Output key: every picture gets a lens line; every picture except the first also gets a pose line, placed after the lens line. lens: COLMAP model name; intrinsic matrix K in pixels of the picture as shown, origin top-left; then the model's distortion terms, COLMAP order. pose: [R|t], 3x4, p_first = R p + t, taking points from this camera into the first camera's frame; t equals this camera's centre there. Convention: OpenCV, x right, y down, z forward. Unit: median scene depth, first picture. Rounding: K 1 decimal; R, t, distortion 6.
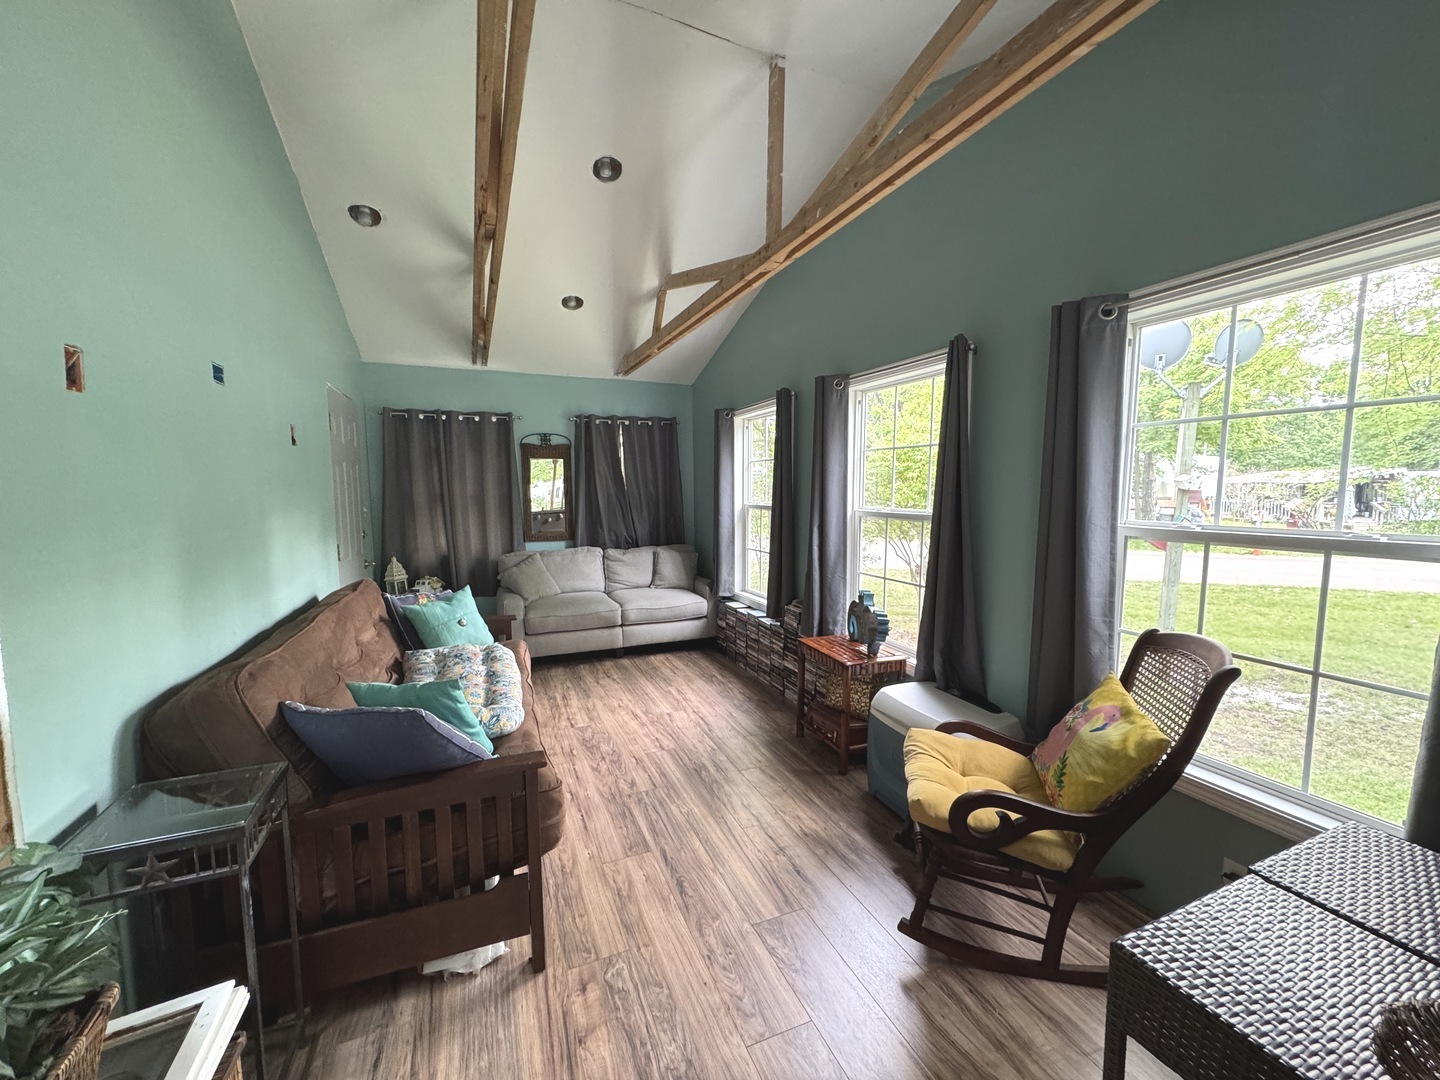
lens RADIAL K [[572.3, 0, 719.5], [0, 572.3, 538.7], [0, 0, 1]] dist [-0.000765, 0.000347]
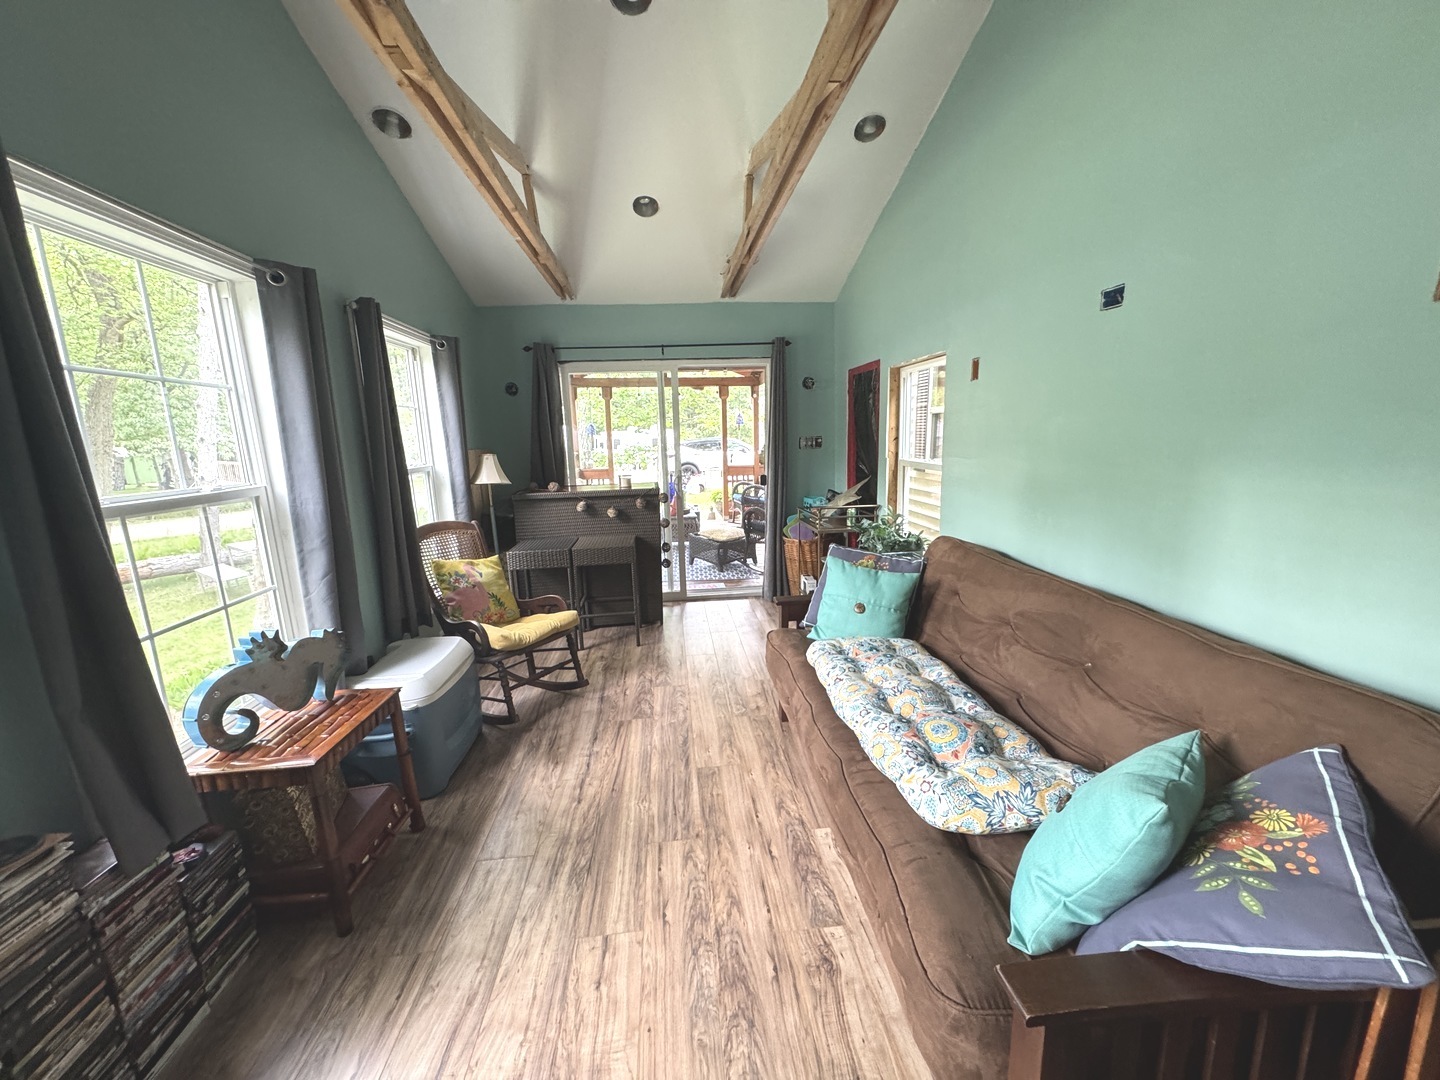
lens RADIAL K [[572.3, 0, 719.5], [0, 572.3, 538.7], [0, 0, 1]] dist [-0.000765, 0.000347]
pose [[-0.952679, -0.024219, 0.303013, -0.414804], [0.058512, 0.963570, 0.260978, -0.142416], [-0.298295, 0.266358, -0.916555, 1.609353]]
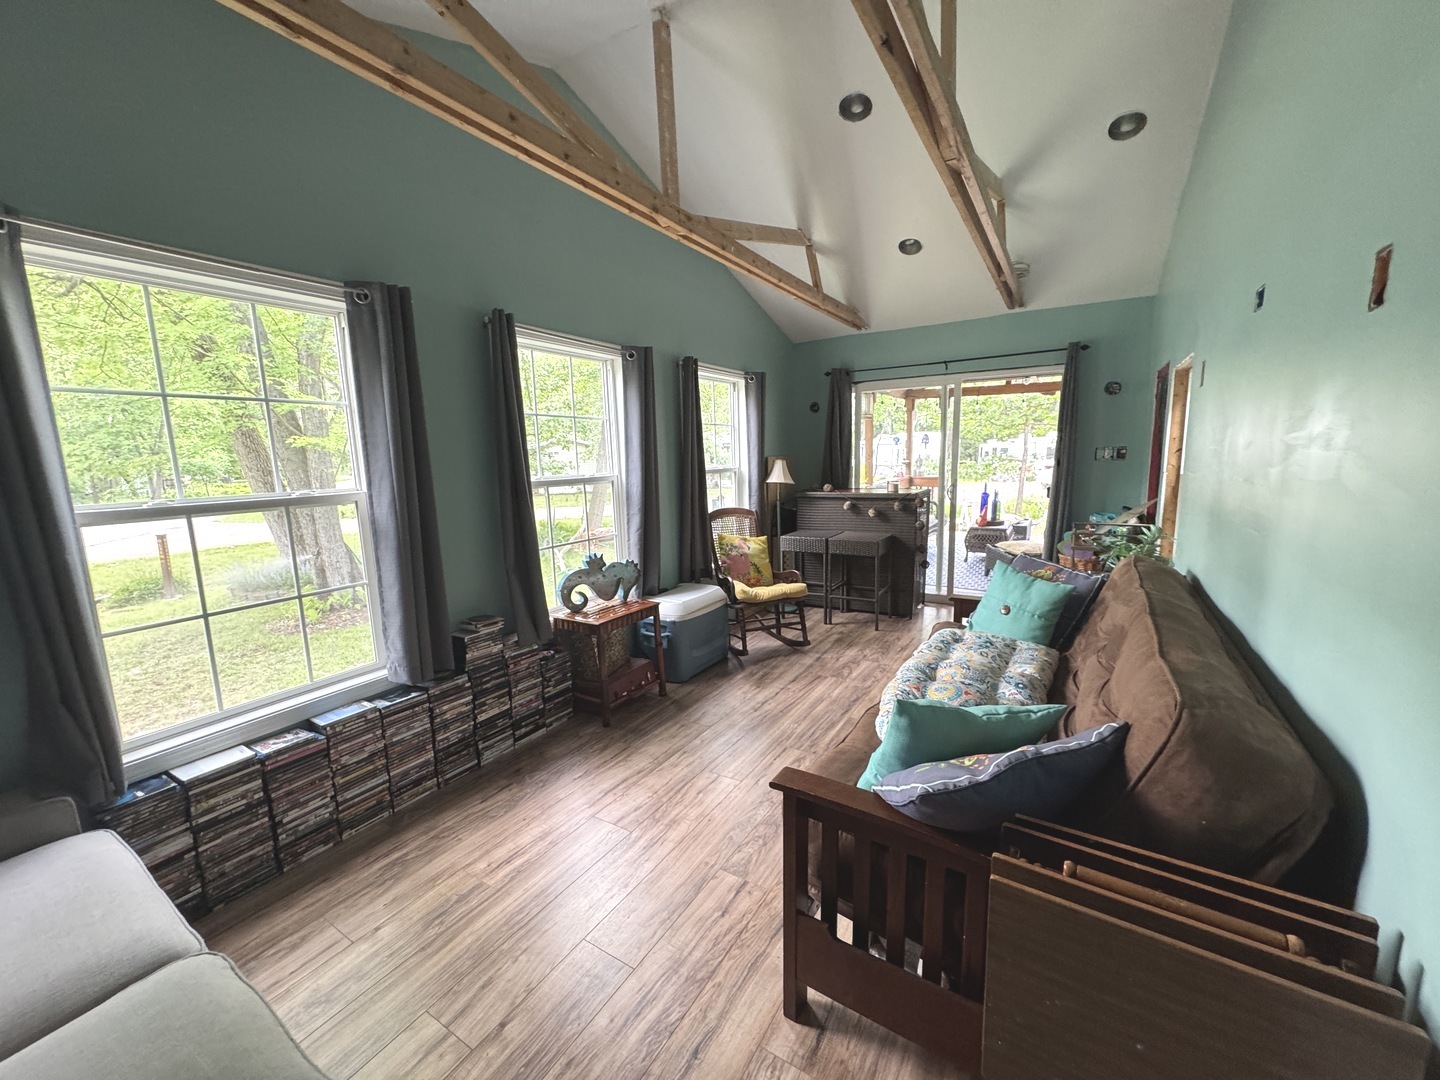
lens RADIAL K [[572.3, 0, 719.5], [0, 572.3, 538.7], [0, 0, 1]] dist [-0.000765, 0.000347]
pose [[-0.574891, -0.105355, 0.811419, -0.852079], [0.098092, 0.975650, 0.196177, -0.138999], [-0.812329, 0.192374, -0.550558, 1.637258]]
